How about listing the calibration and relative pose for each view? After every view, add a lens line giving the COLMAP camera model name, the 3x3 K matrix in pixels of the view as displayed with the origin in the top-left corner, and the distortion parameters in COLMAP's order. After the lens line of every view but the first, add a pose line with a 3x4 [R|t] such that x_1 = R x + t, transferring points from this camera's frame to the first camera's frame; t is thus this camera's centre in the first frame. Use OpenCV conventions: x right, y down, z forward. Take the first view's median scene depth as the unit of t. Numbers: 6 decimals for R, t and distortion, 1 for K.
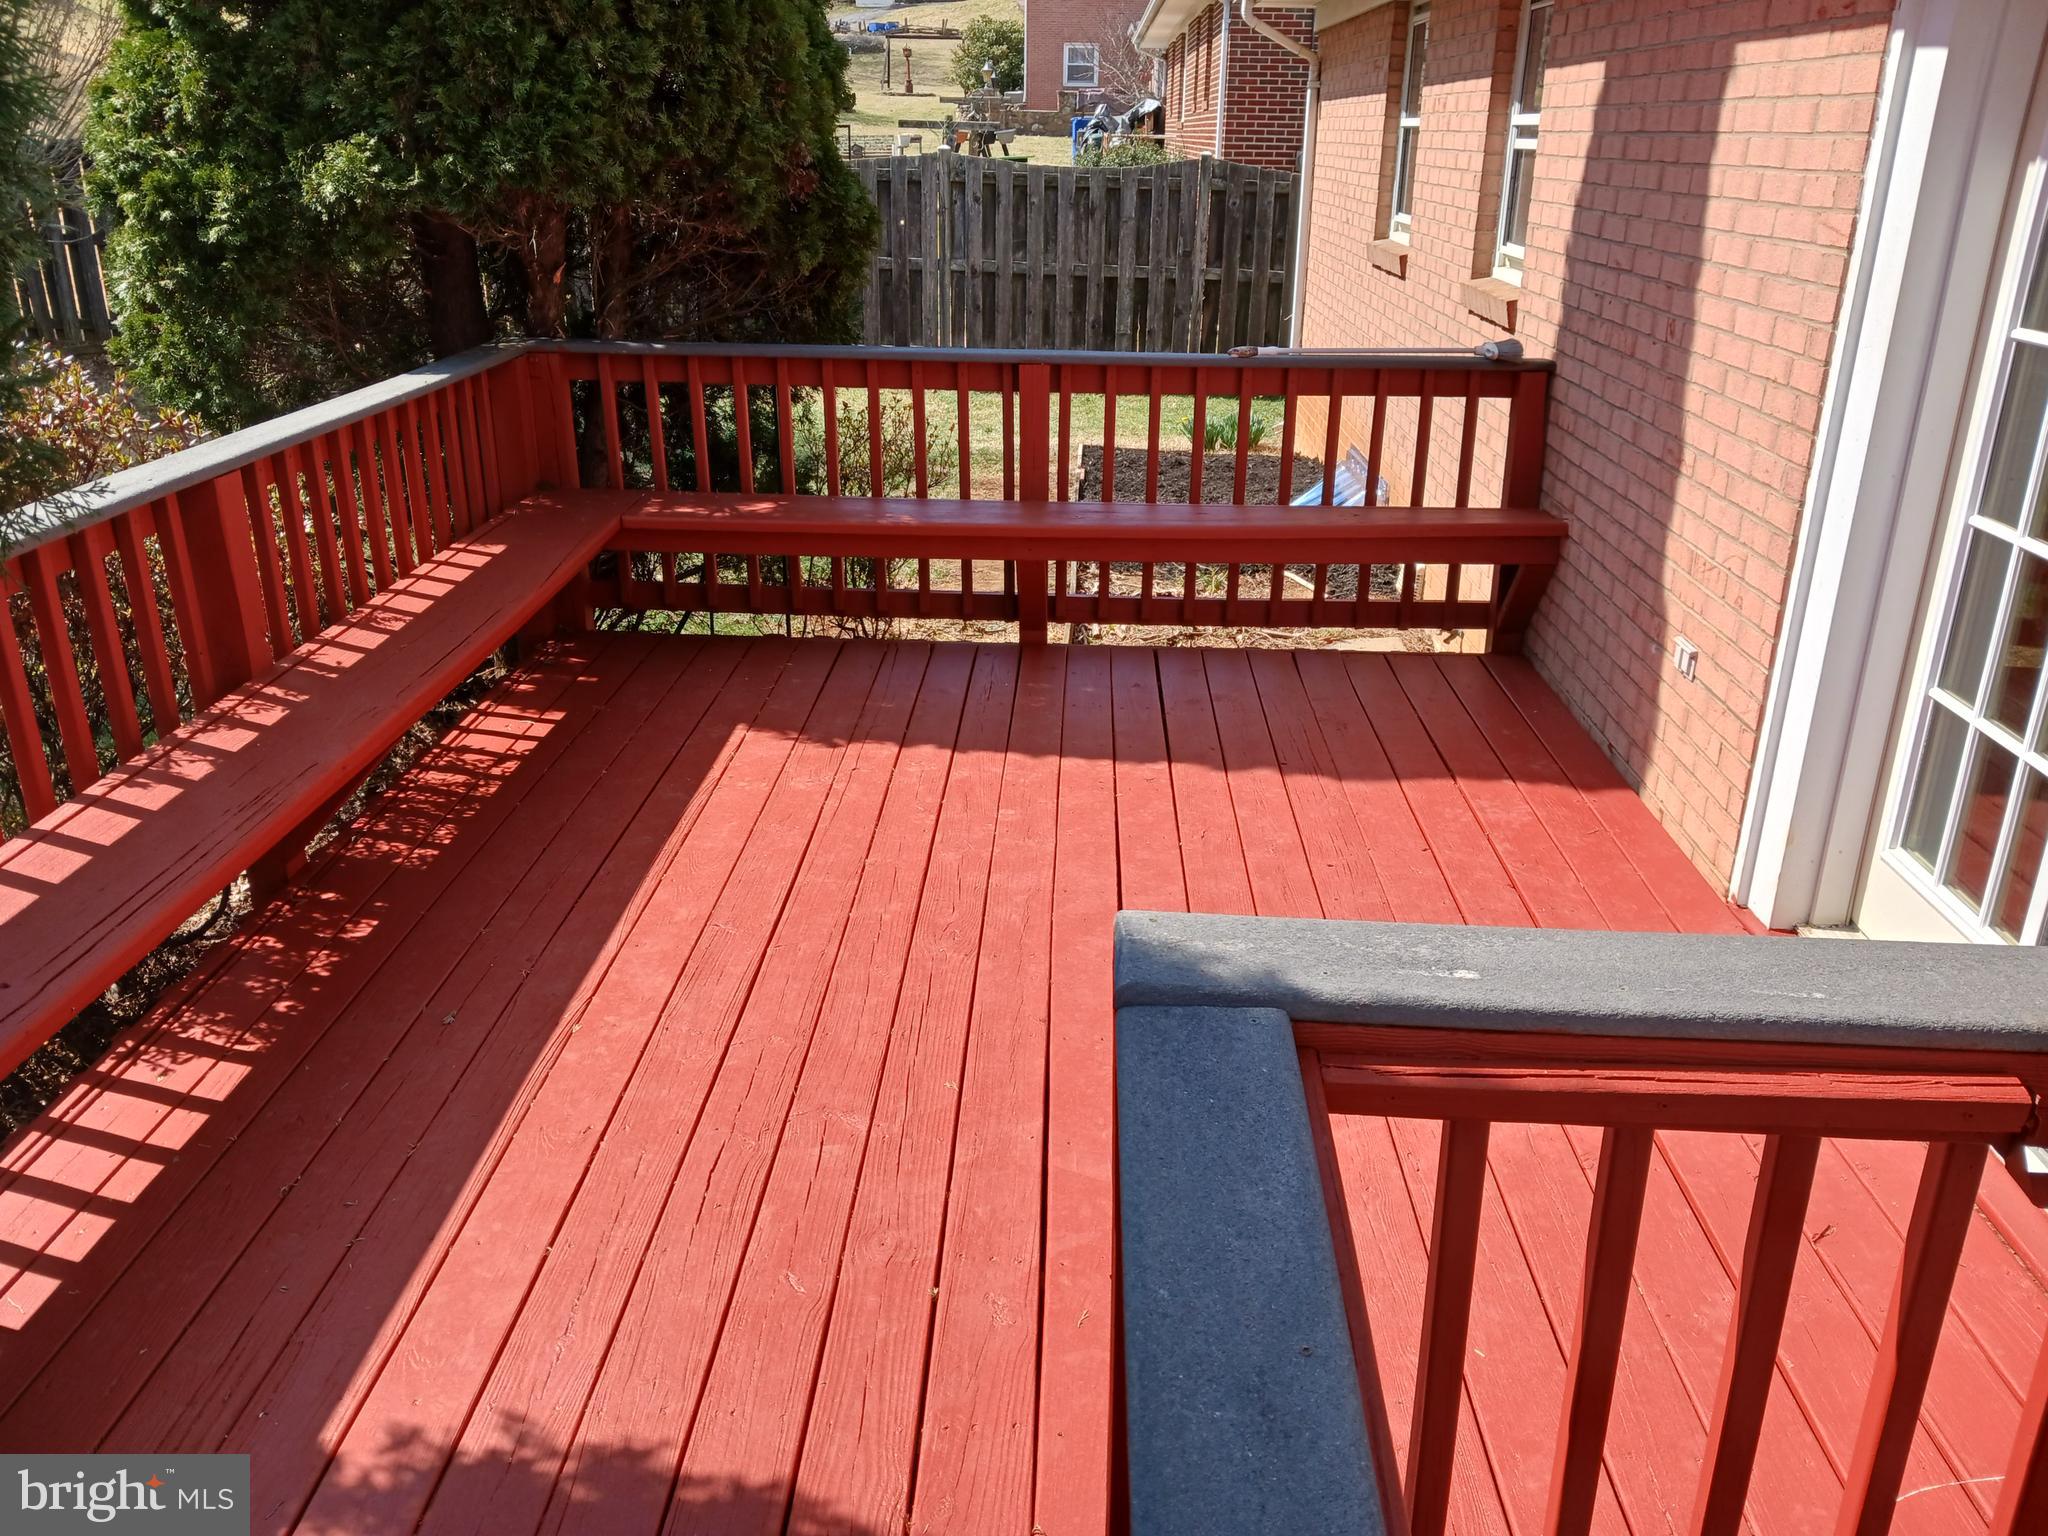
lens RADIAL K [[1619.1, 0, 1033.0], [0, 1619.1, 773.3], [0, 0, 1]] dist [0.017648, -0.007352]
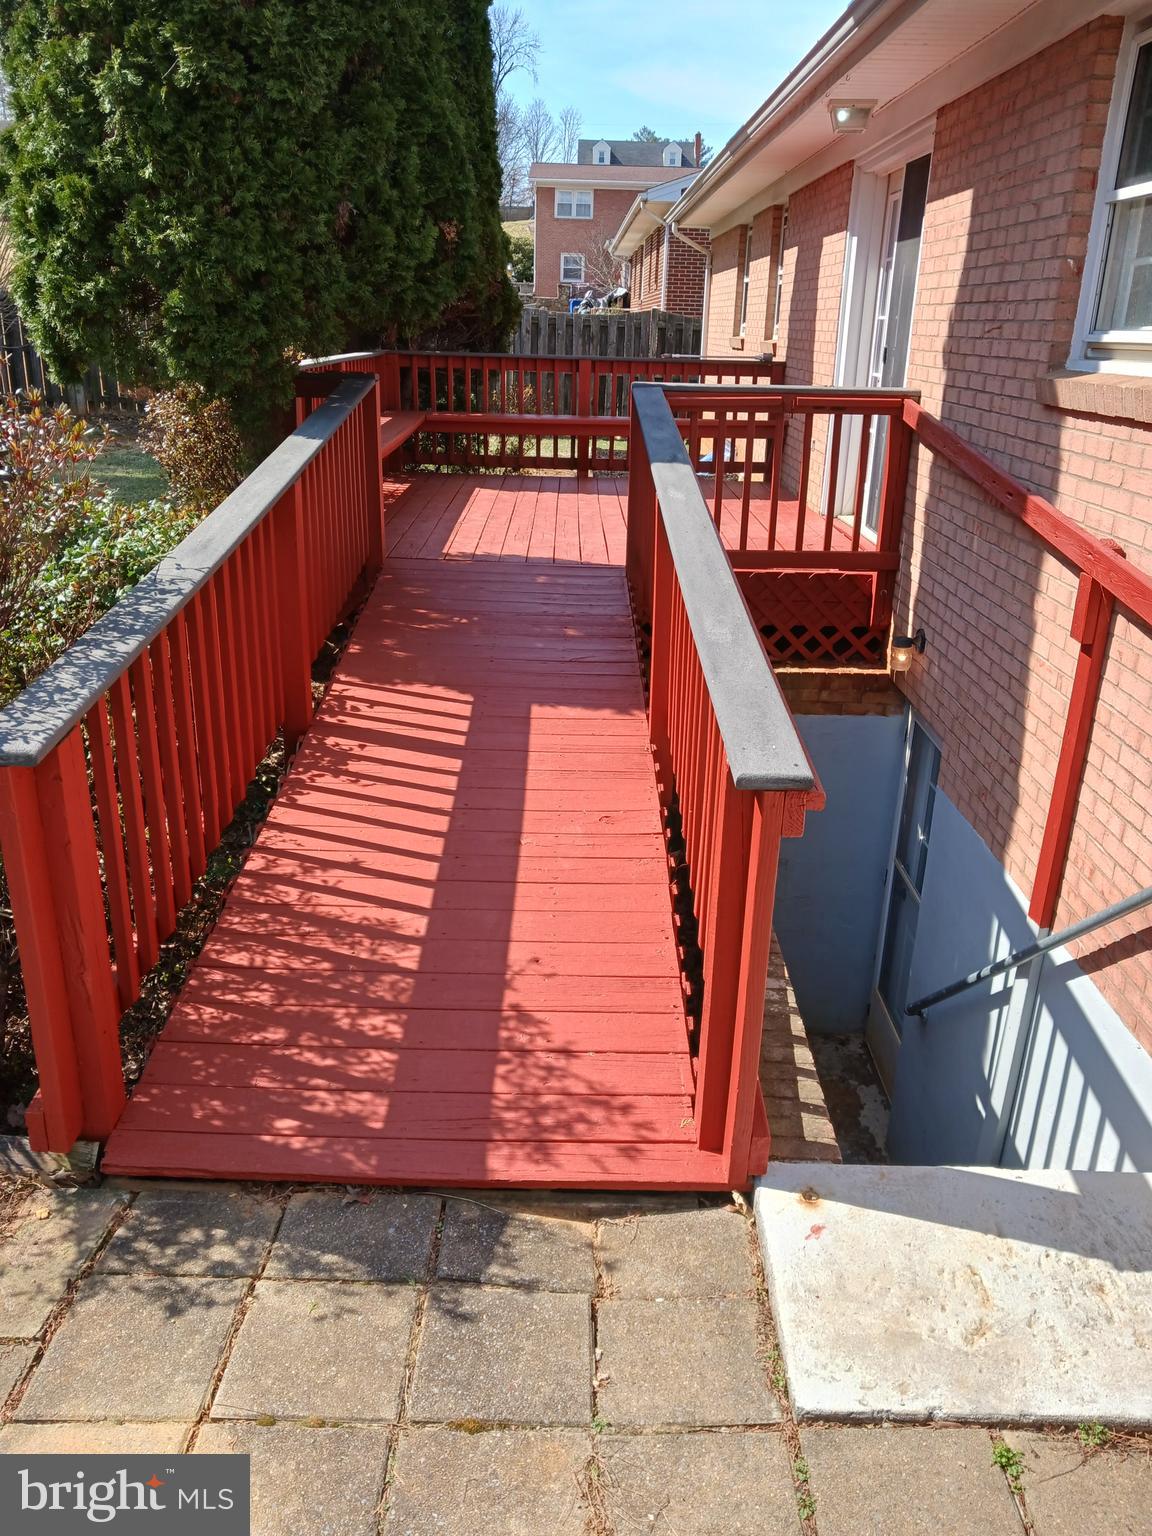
lens RADIAL K [[1214.3, 0, 569.3], [0, 1214.3, 765.8], [0, 0, 1]] dist [0.017648, -0.007352]
pose [[0.999449, 0.002909, 0.033063, -0.047786], [-0.002040, 0.999653, -0.026272, 0.244278], [-0.033128, 0.026190, 0.999108, -0.503234]]
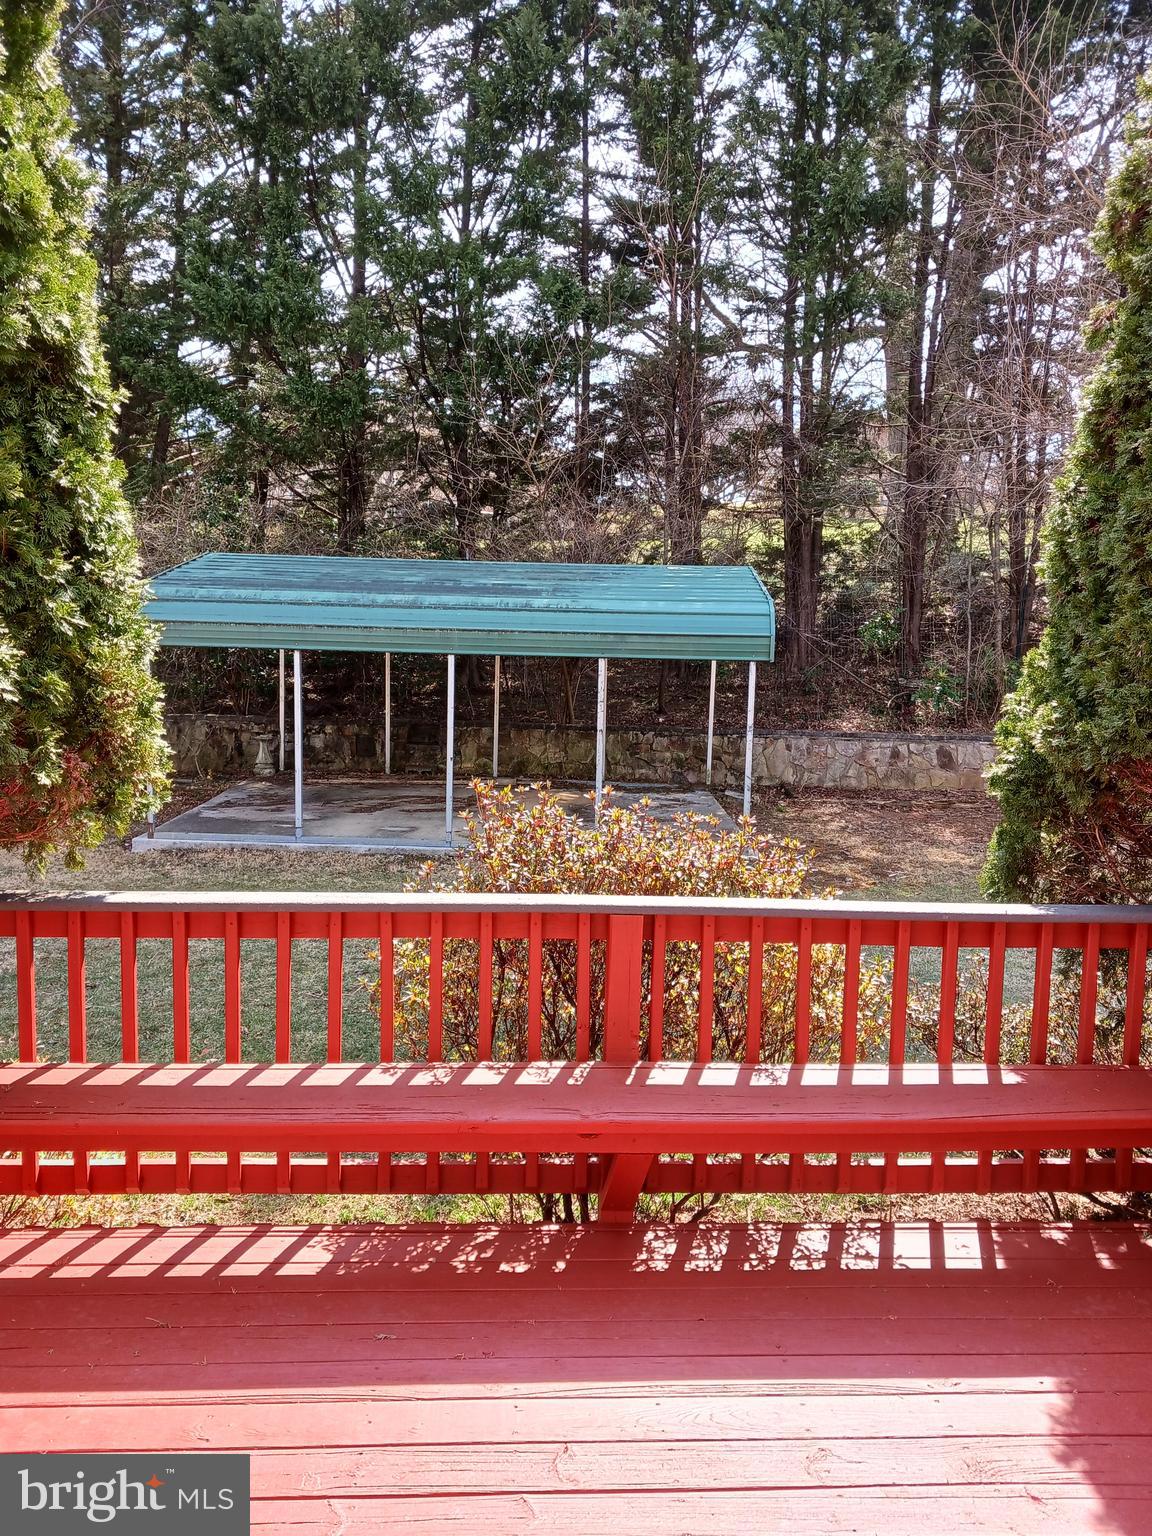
lens RADIAL K [[1214.3, 0, 575.9], [0, 1214.3, 768.4], [0, 0, 1]] dist [0.017648, -0.007352]
pose [[0.103087, 0.075437, -0.991808, 0.196151], [-0.395544, 0.917998, 0.028711, -0.119313], [0.912643, 0.389344, 0.124473, 0.300954]]
